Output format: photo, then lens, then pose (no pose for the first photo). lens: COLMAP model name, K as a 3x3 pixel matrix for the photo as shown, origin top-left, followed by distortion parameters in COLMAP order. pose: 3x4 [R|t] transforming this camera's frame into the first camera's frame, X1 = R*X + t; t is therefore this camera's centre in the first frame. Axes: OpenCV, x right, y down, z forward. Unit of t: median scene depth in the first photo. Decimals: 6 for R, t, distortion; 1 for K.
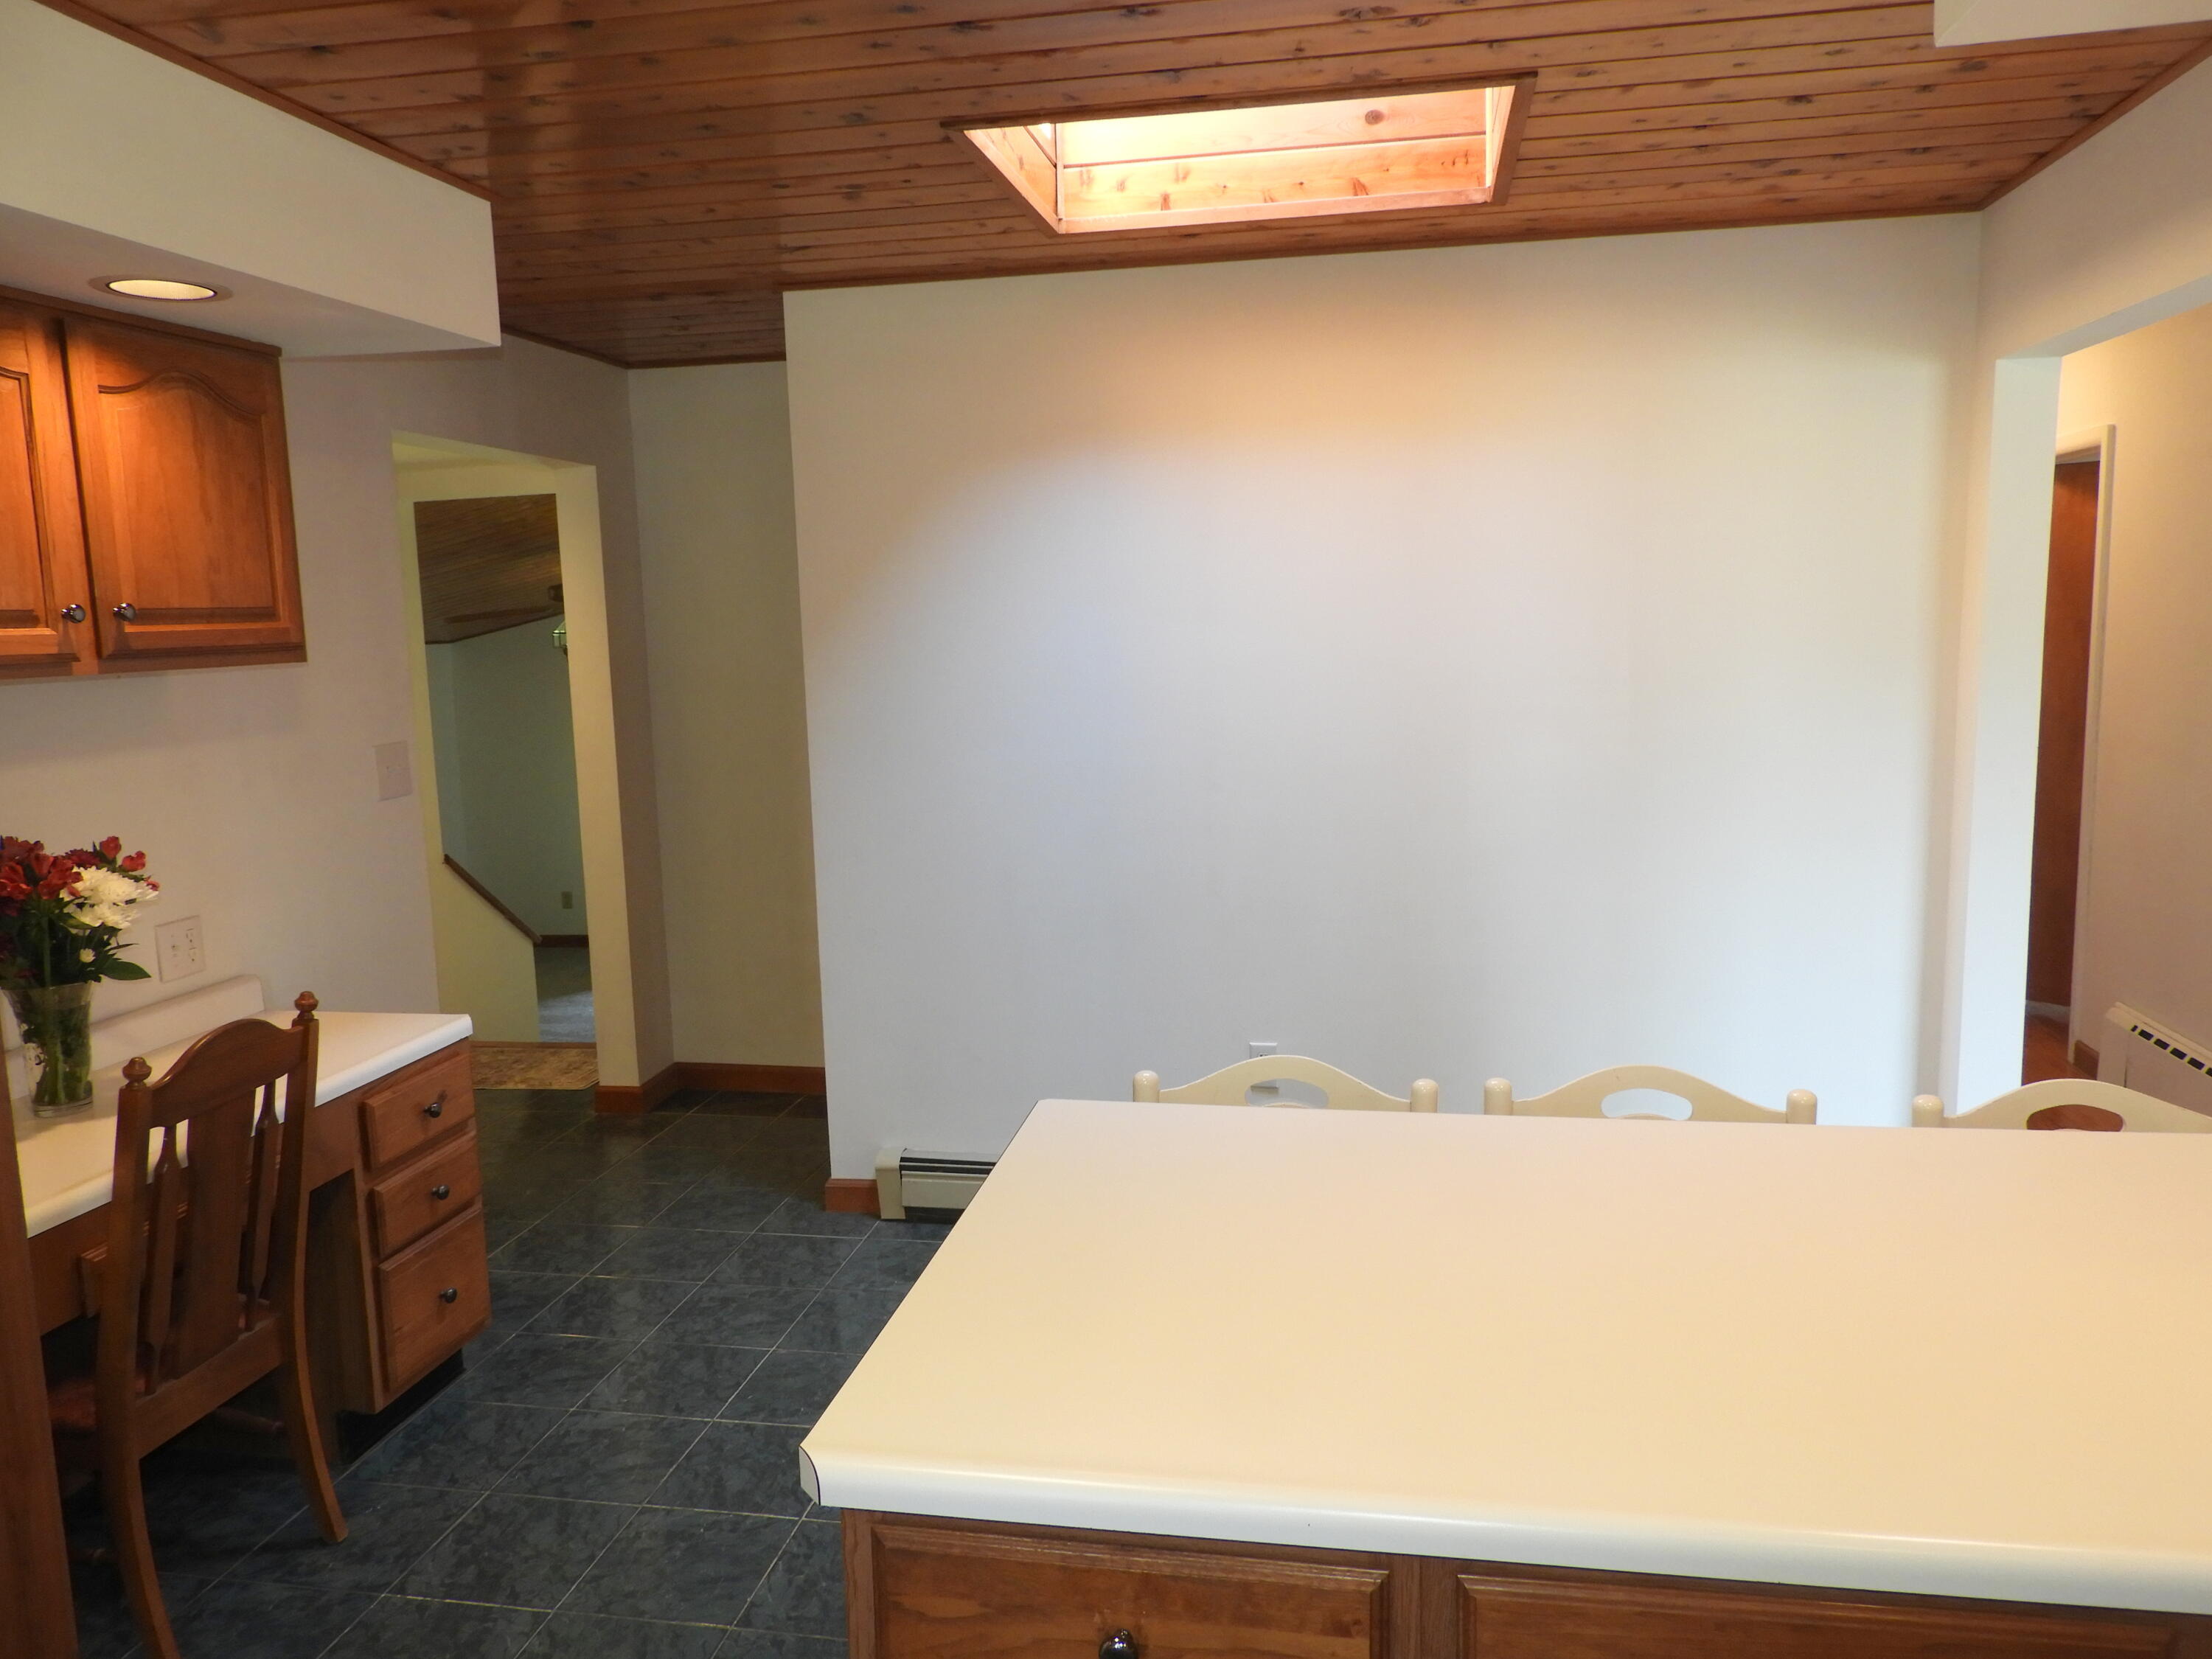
lens RADIAL K [[1578.8, 0, 1110.7], [0, 1578.8, 825.8], [0, 0, 1]] dist [0.008685, -0.010657]
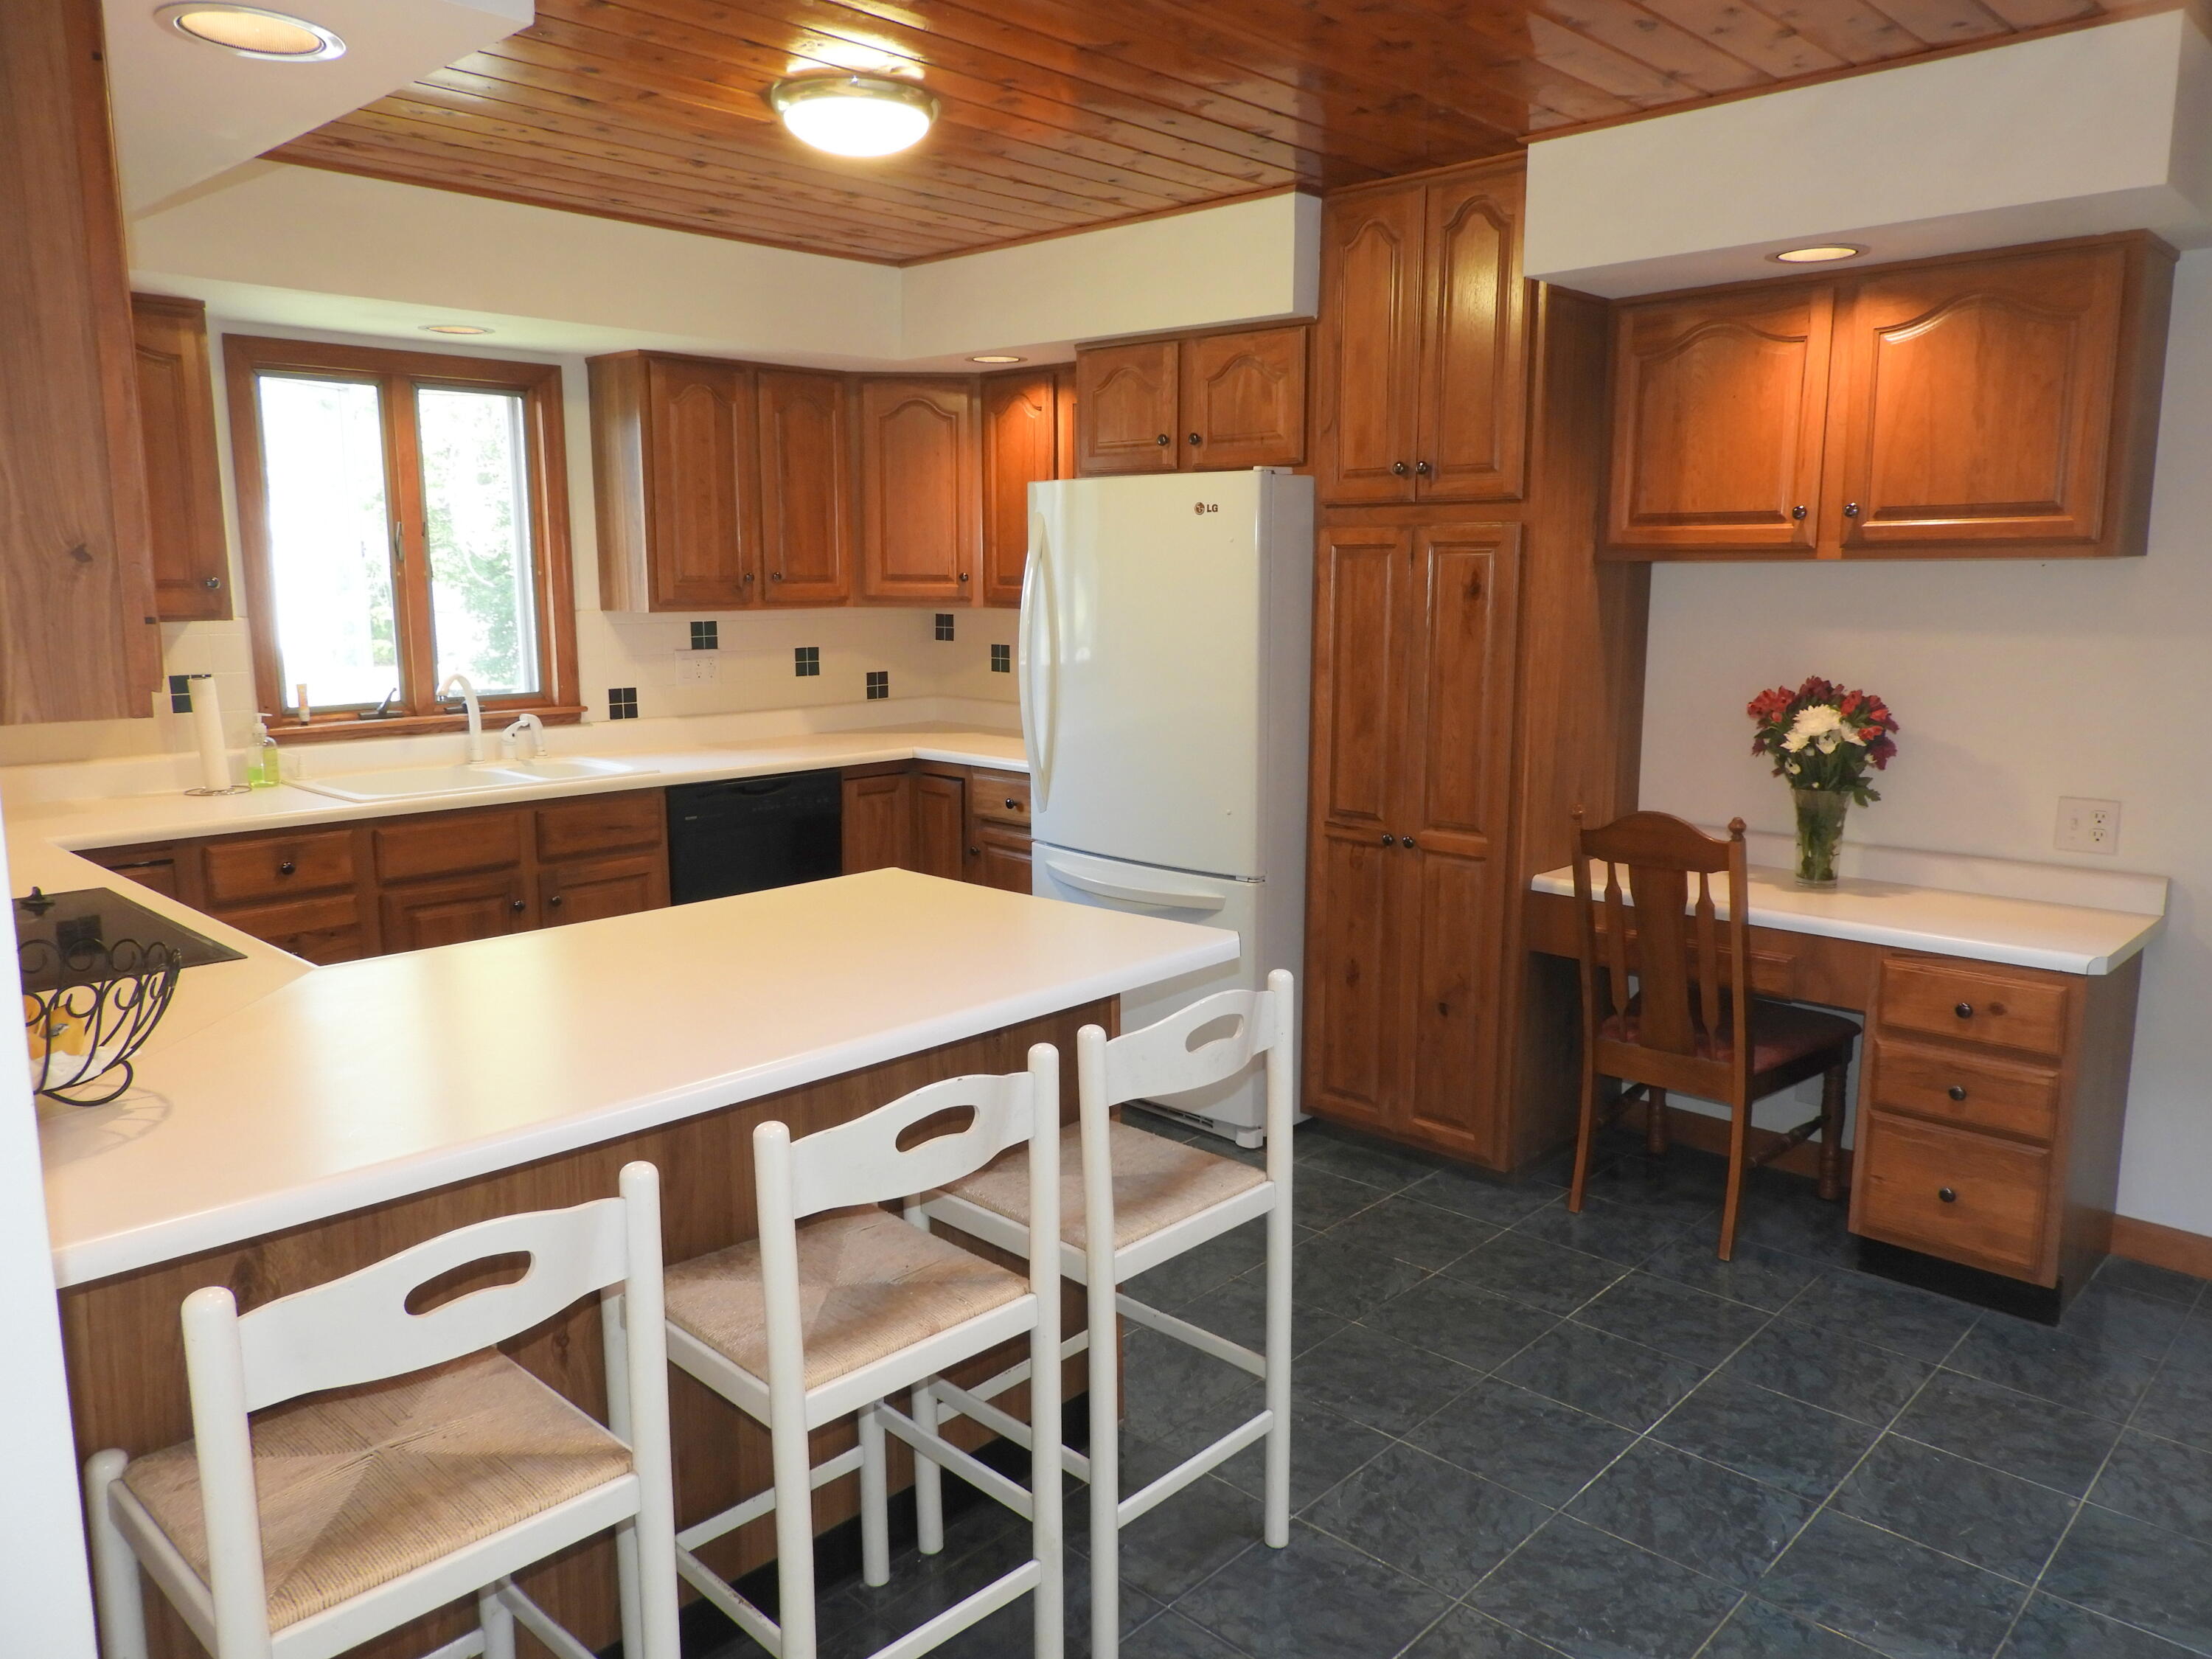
lens RADIAL K [[1578.8, 0, 1121.2], [0, 1578.8, 832.0], [0, 0, 1]] dist [0.008685, -0.010657]
pose [[-0.555229, 0.169889, -0.814161, 0.735300], [-0.090914, 0.960651, 0.262457, -0.158579], [0.826714, 0.219742, -0.517936, 1.165634]]
